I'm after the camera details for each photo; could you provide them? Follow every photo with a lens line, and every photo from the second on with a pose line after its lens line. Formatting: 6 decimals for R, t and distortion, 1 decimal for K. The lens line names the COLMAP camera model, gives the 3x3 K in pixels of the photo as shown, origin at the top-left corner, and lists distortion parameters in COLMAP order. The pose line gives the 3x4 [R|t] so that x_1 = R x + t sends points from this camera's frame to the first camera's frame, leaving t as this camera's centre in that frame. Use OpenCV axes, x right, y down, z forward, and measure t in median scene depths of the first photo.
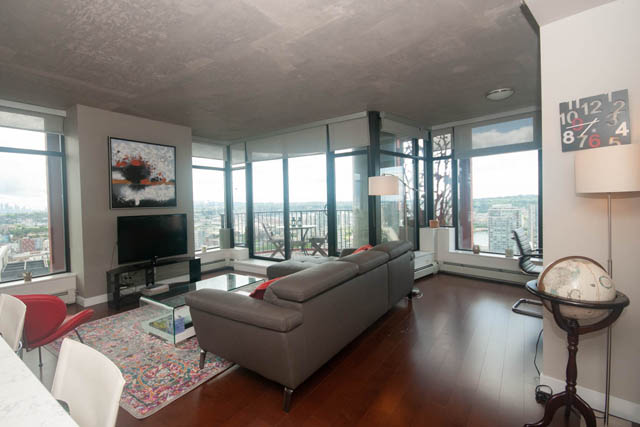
lens RADIAL K [[301.7, 0, 293.0], [0, 301.7, 210.4], [0, 0, 1]] dist [0.002217, 0.000278]
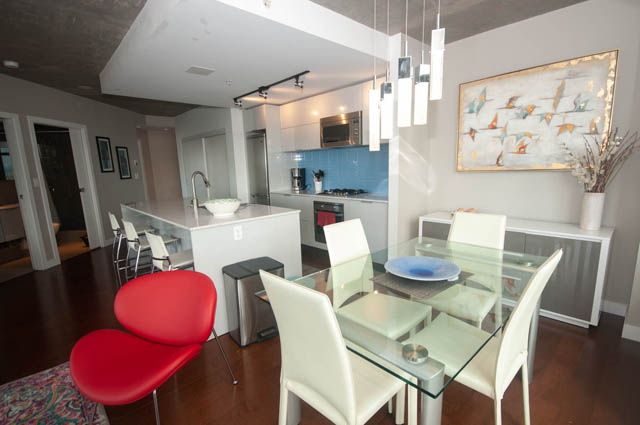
lens RADIAL K [[303.8, 0, 320.4], [0, 303.8, 221.0], [0, 0, 1]] dist [0.001951, 0.000016]
pose [[-0.984158, 0.021124, 0.176033, -0.690841], [0.056920, 0.977964, 0.200866, -0.019396], [-0.167911, 0.207703, -0.963673, 0.789086]]
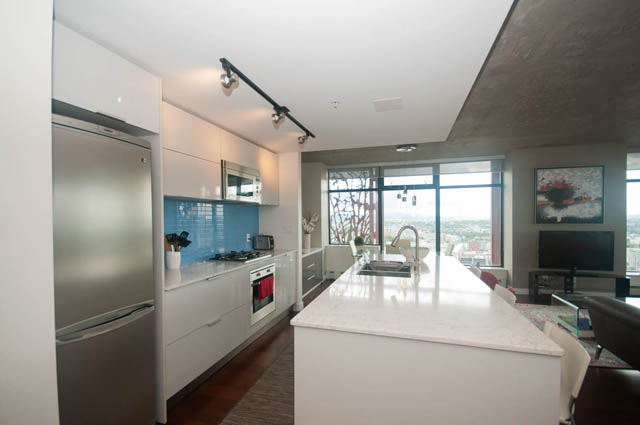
lens RADIAL K [[280.1, 0, 321.4], [0, 280.1, 221.5], [0, 0, 1]] dist [0.014314, -0.016674]
pose [[0.341375, 0.030900, -0.939419, 0.198506], [-0.023074, 0.999434, 0.024489, -0.023413], [0.939644, 0.013316, 0.341894, -0.249788]]
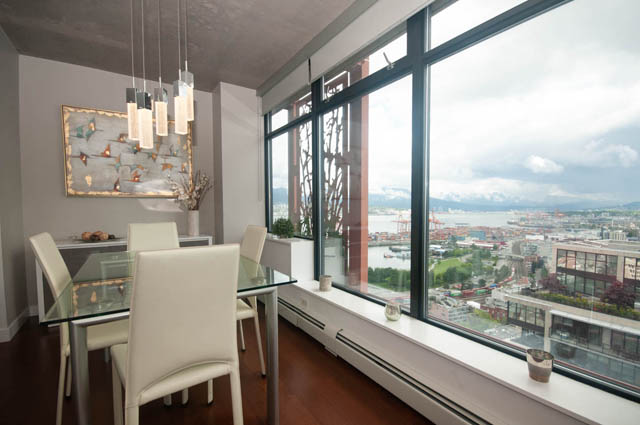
lens RADIAL K [[280.1, 0, 321.4], [0, 280.1, 221.5], [0, 0, 1]] dist [0.014314, -0.016674]
pose [[-0.305113, 0.075006, -0.949358, -0.449714], [-0.012446, 0.996494, 0.082730, 0.031416], [0.952235, 0.037057, -0.303110, 0.735967]]
